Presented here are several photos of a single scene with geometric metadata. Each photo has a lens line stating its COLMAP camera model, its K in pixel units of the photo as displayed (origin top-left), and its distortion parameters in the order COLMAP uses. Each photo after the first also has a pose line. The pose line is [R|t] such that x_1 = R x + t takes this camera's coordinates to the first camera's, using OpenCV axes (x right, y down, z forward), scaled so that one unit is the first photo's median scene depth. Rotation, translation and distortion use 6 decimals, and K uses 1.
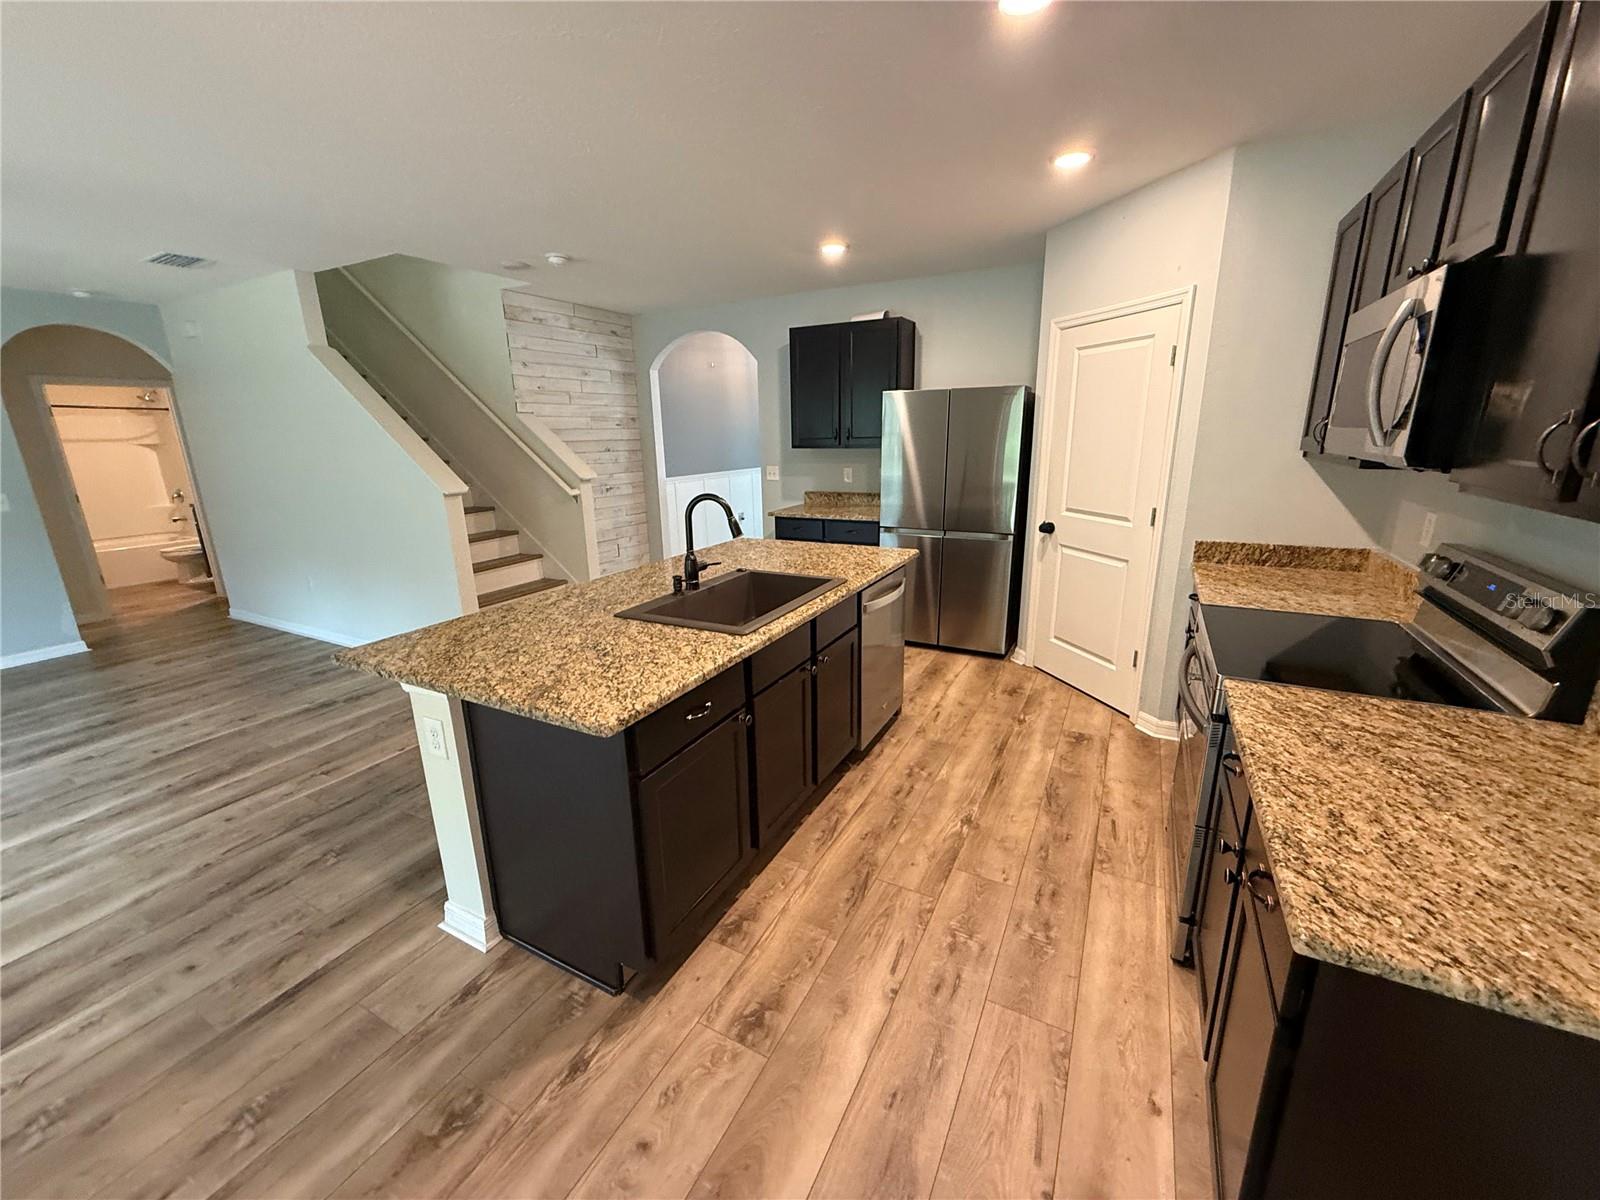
lens RADIAL K [[636.6, 0, 795.8], [0, 636.6, 601.0], [0, 0, 1]] dist [-0.000342, 0.000350]
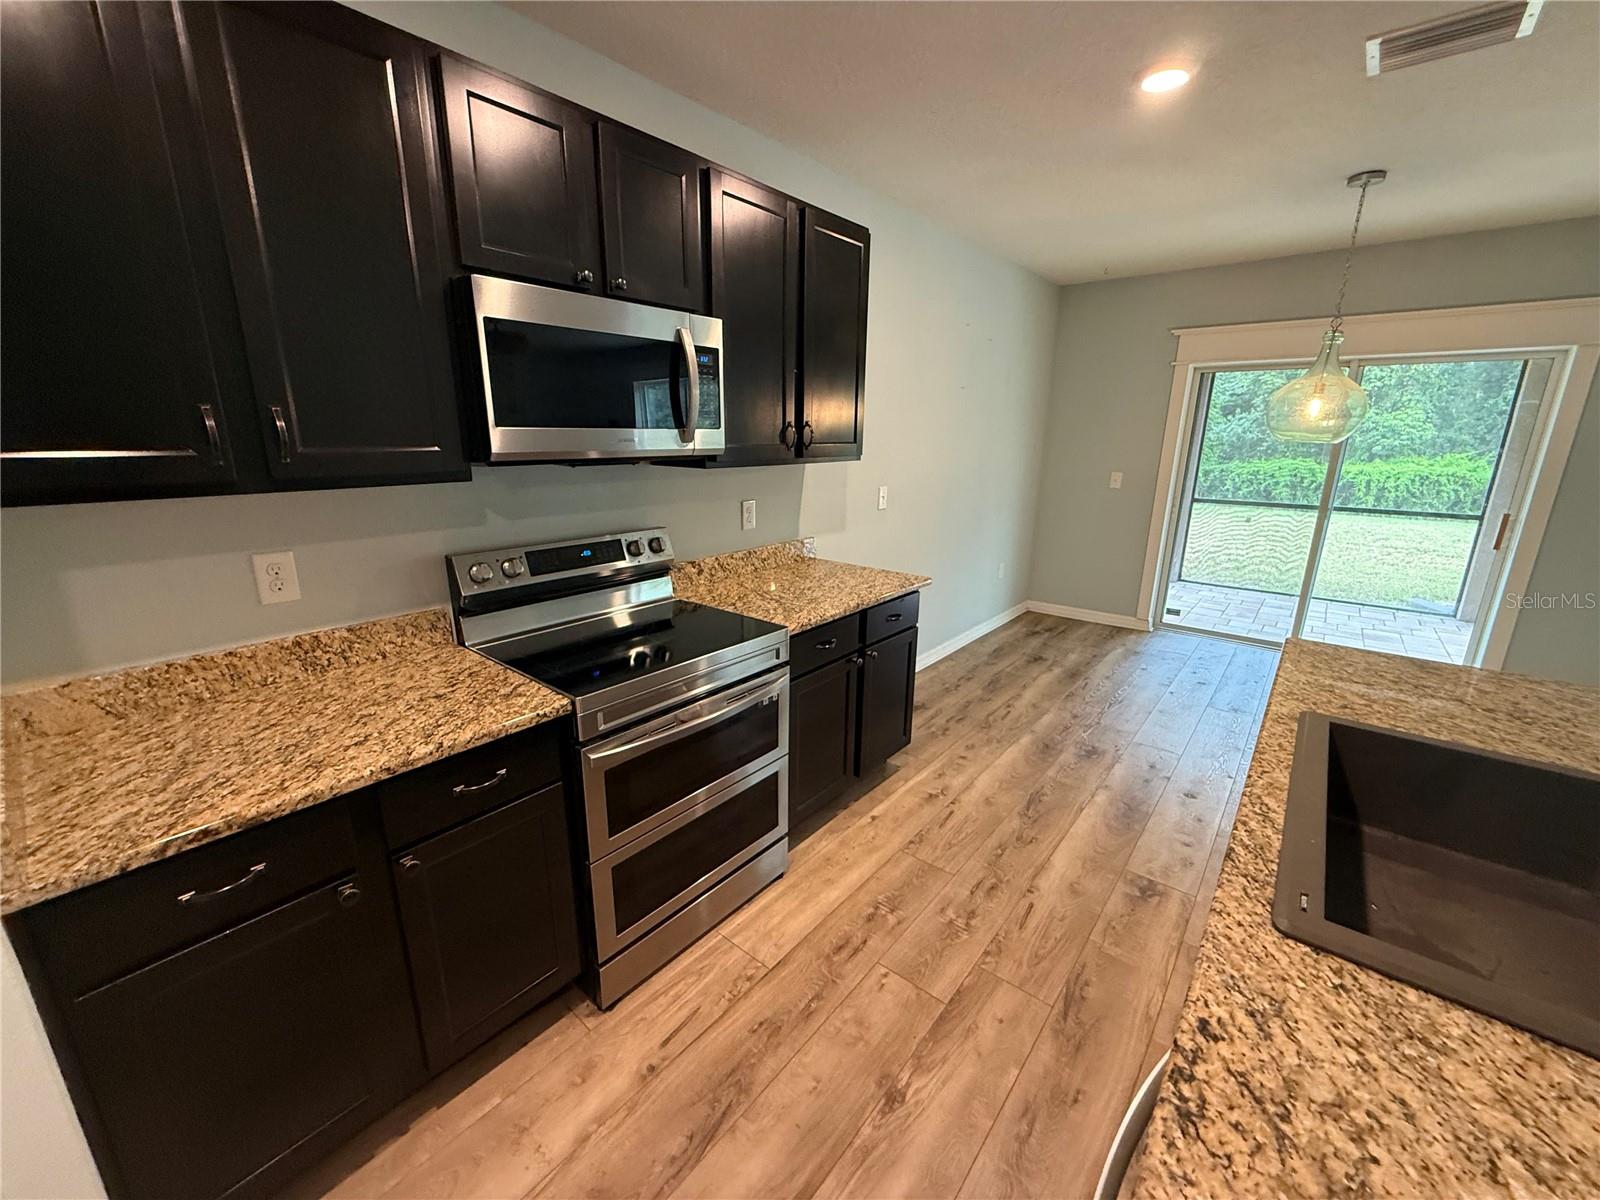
lens RADIAL K [[637.4, 0, 794.9], [0, 637.4, 603.3], [0, 0, 1]] dist [-0.001547, -0.000091]
pose [[-0.978664, -0.041167, 0.201299, 0.200457], [0.065497, 0.866105, 0.495553, -0.262356], [-0.194747, 0.498165, -0.844929, 0.991860]]
